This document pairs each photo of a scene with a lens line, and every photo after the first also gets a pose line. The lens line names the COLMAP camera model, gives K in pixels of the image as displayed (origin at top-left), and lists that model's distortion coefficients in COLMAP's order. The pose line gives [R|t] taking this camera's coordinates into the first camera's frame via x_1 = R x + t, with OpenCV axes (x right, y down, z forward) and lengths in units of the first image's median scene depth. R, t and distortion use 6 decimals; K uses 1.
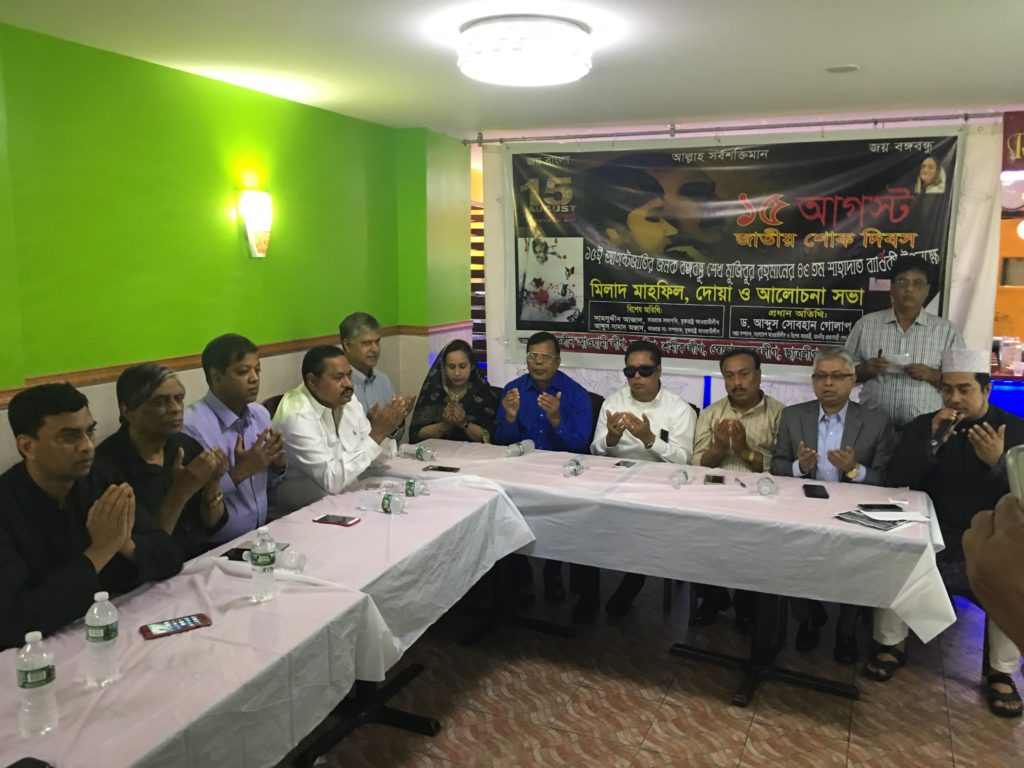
lens RADIAL K [[875.0, 0, 520.8], [0, 875.0, 370.1], [0, 0, 1]] dist [0.075847, -0.117598]
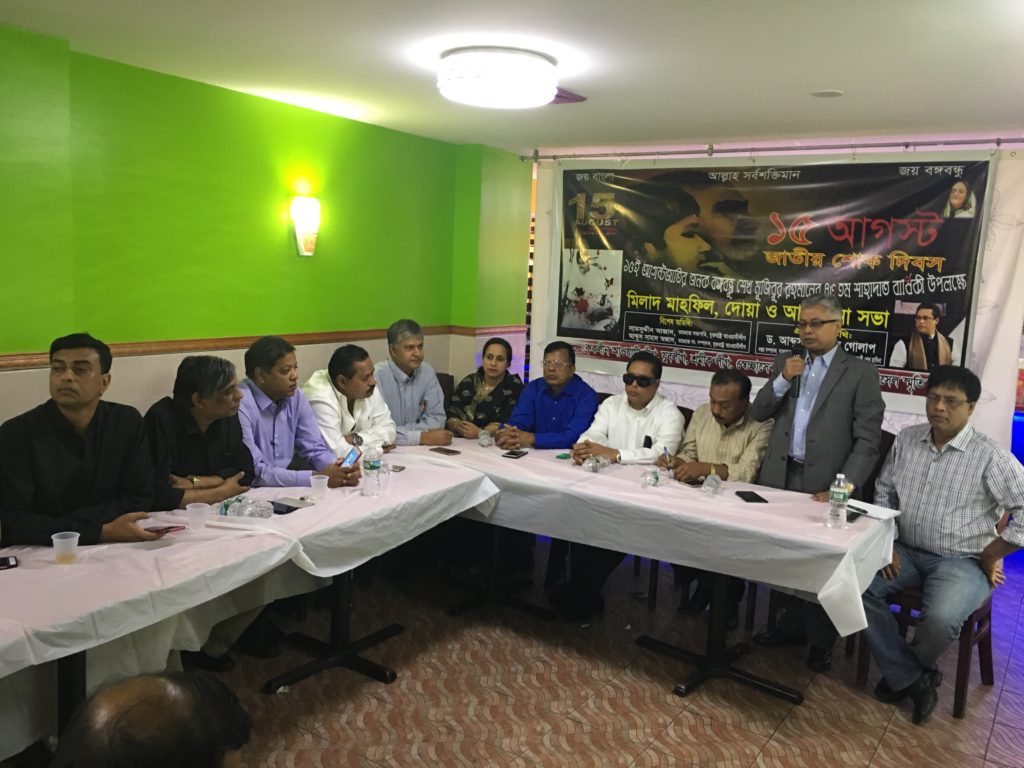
lens RADIAL K [[875.0, 0, 512.9], [0, 875.0, 369.2], [0, 0, 1]] dist [0.075847, -0.117598]
pose [[0.982214, 0.061088, -0.177547, 0.147983], [-0.064310, 0.997852, -0.012444, 0.012554], [0.176406, 0.023641, 0.984034, -0.053812]]
